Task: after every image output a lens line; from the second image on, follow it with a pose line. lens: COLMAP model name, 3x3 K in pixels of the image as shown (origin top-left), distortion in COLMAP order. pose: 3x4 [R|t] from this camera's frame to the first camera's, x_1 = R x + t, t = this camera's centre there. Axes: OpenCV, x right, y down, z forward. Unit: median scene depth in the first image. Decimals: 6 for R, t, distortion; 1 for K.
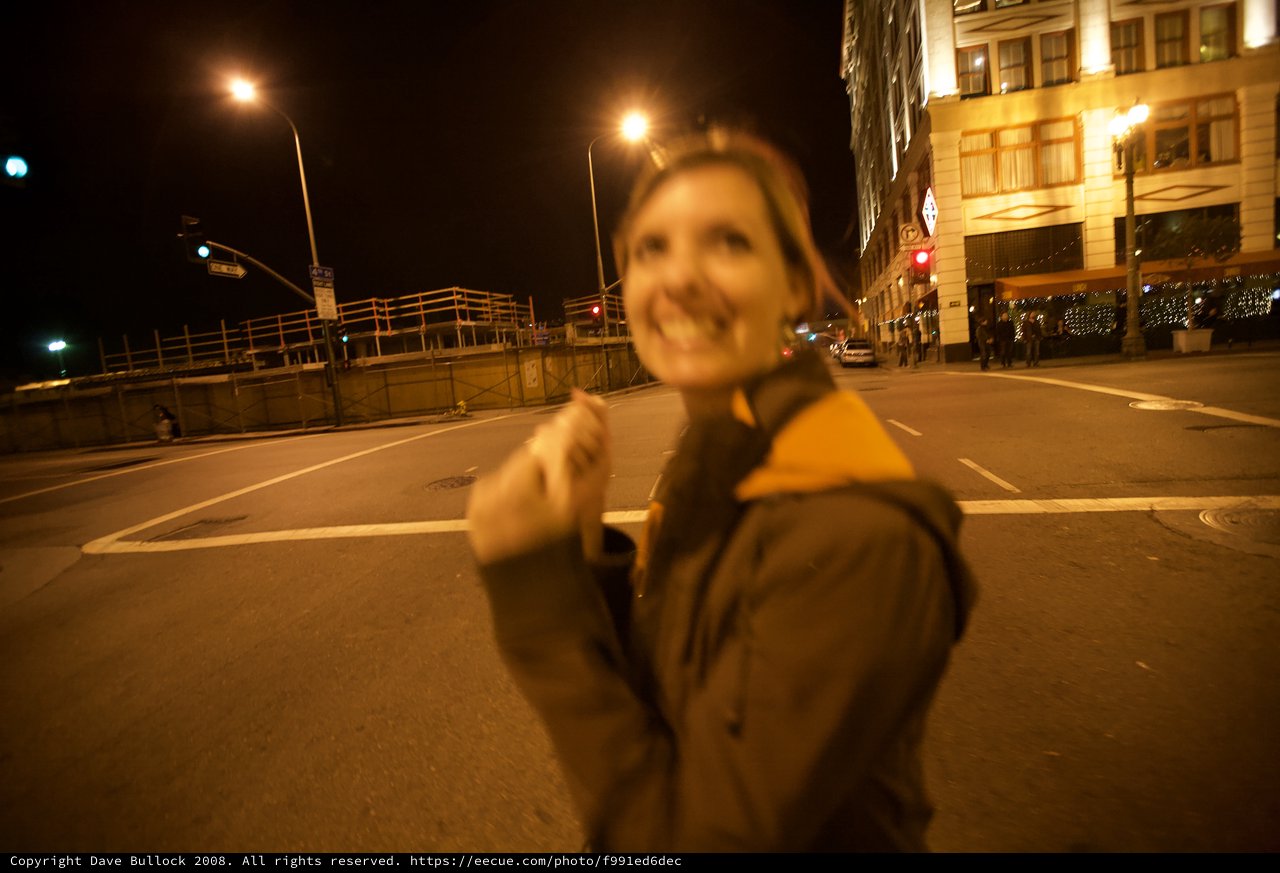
lens RADIAL K [[590.2, 0, 638.1], [0, 590.2, 425.0], [0, 0, 1]] dist [-0.031009, 0.006430]
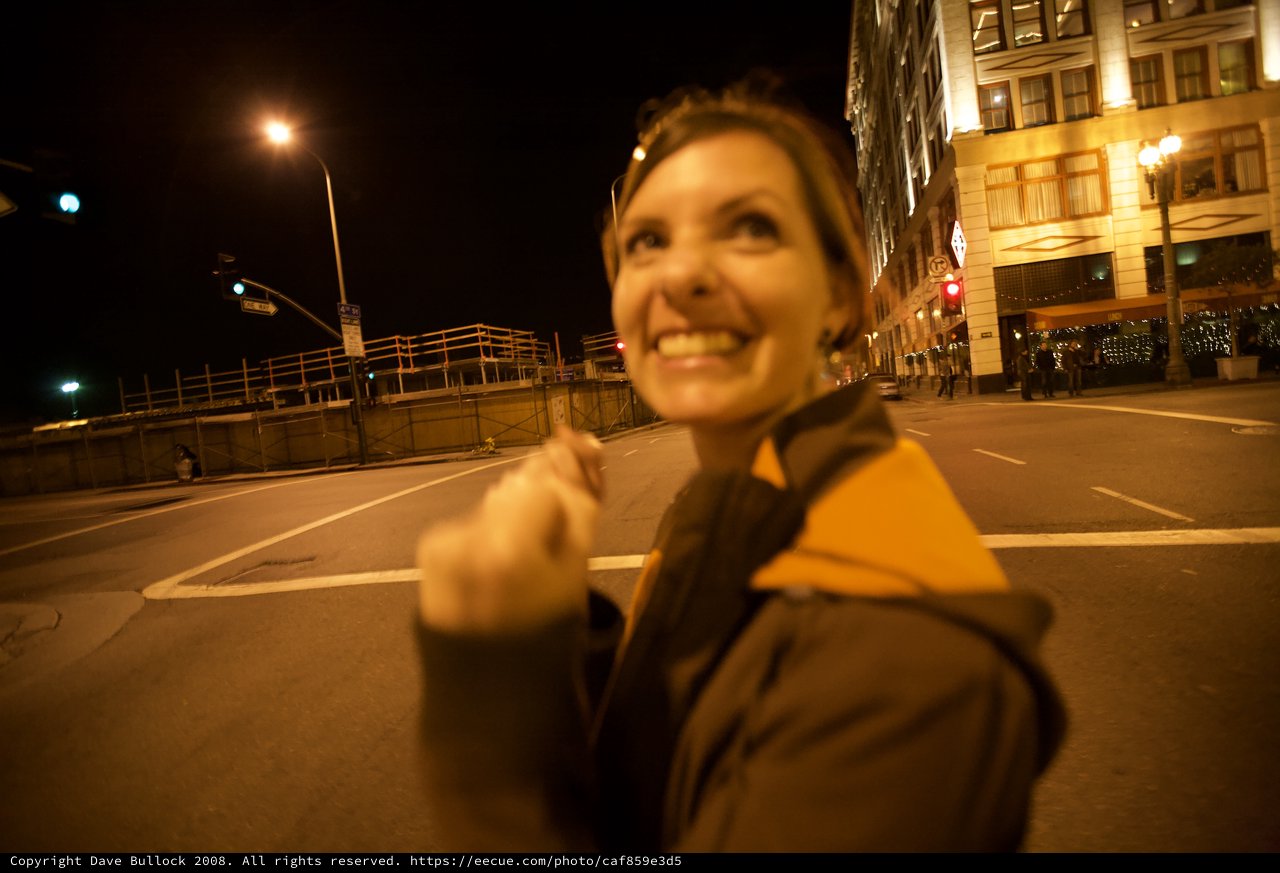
lens RADIAL K [[590.2, 0, 636.5], [0, 590.2, 426.6], [0, 0, 1]] dist [-0.031009, 0.006430]
pose [[0.999942, -0.009271, -0.005558, -0.049059], [0.008917, 0.998121, -0.060626, 0.002887], [0.006110, 0.060573, 0.998145, 0.017254]]
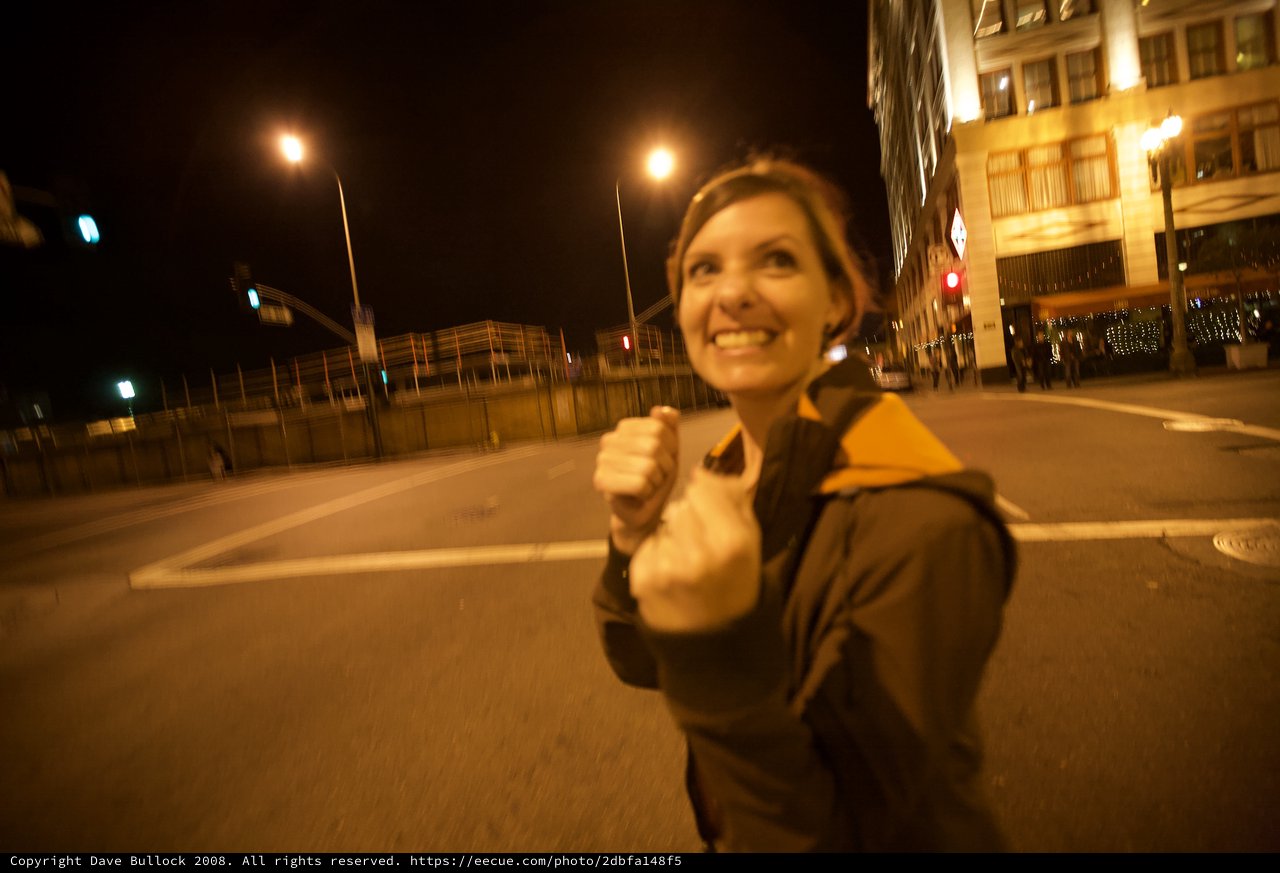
lens RADIAL K [[590.2, 0, 637.2], [0, 590.2, 425.1], [0, 0, 1]] dist [-0.031009, 0.006430]
pose [[0.997607, -0.019898, -0.066209, 0.015481], [0.016501, 0.998538, -0.051465, -0.000128], [0.067137, 0.050249, 0.996478, -0.005080]]
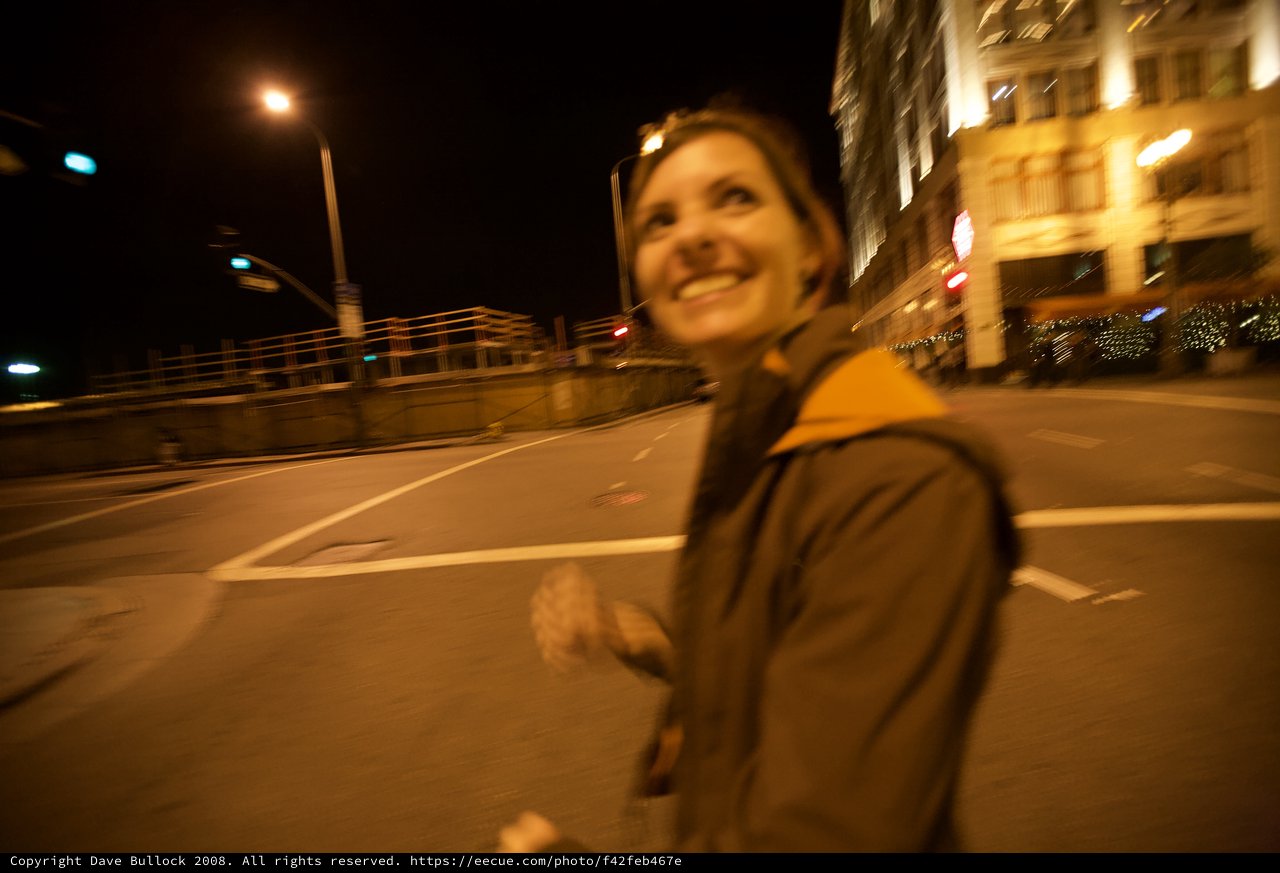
lens RADIAL K [[590.2, 0, 634.8], [0, 590.2, 425.4], [0, 0, 1]] dist [-0.031009, 0.006430]
pose [[0.999120, -0.000438, 0.041931, -0.112053], [0.002374, 0.998932, -0.046138, 0.009356], [-0.041866, 0.046197, 0.998055, 0.027374]]
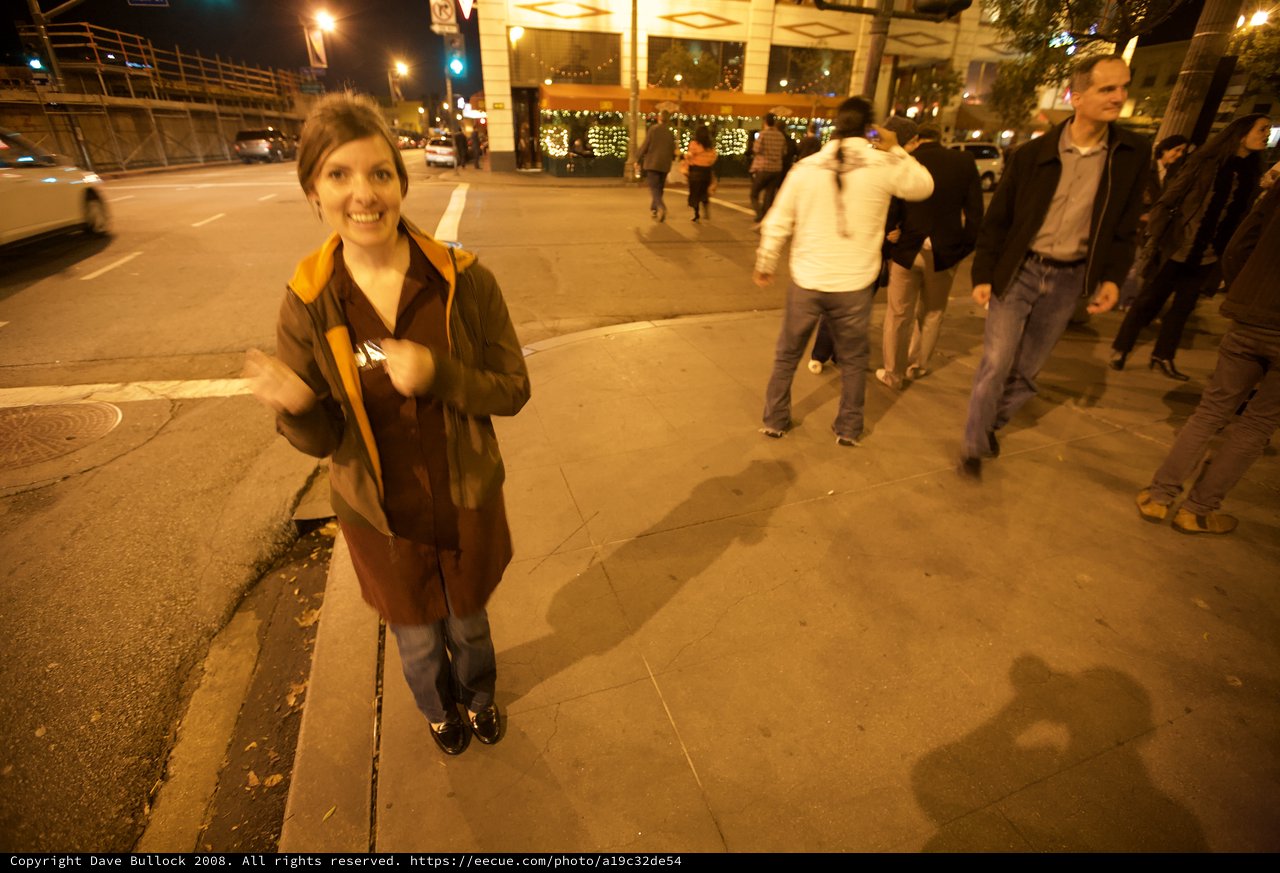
lens RADIAL K [[590.2, 0, 628.8], [0, 590.2, 427.4], [0, 0, 1]] dist [-0.031009, 0.006430]
pose [[0.876017, -0.103942, 0.470947, 0.236310], [-0.054967, 0.948618, 0.311614, -0.021345], [-0.479138, -0.298866, 0.825292, -0.035402]]
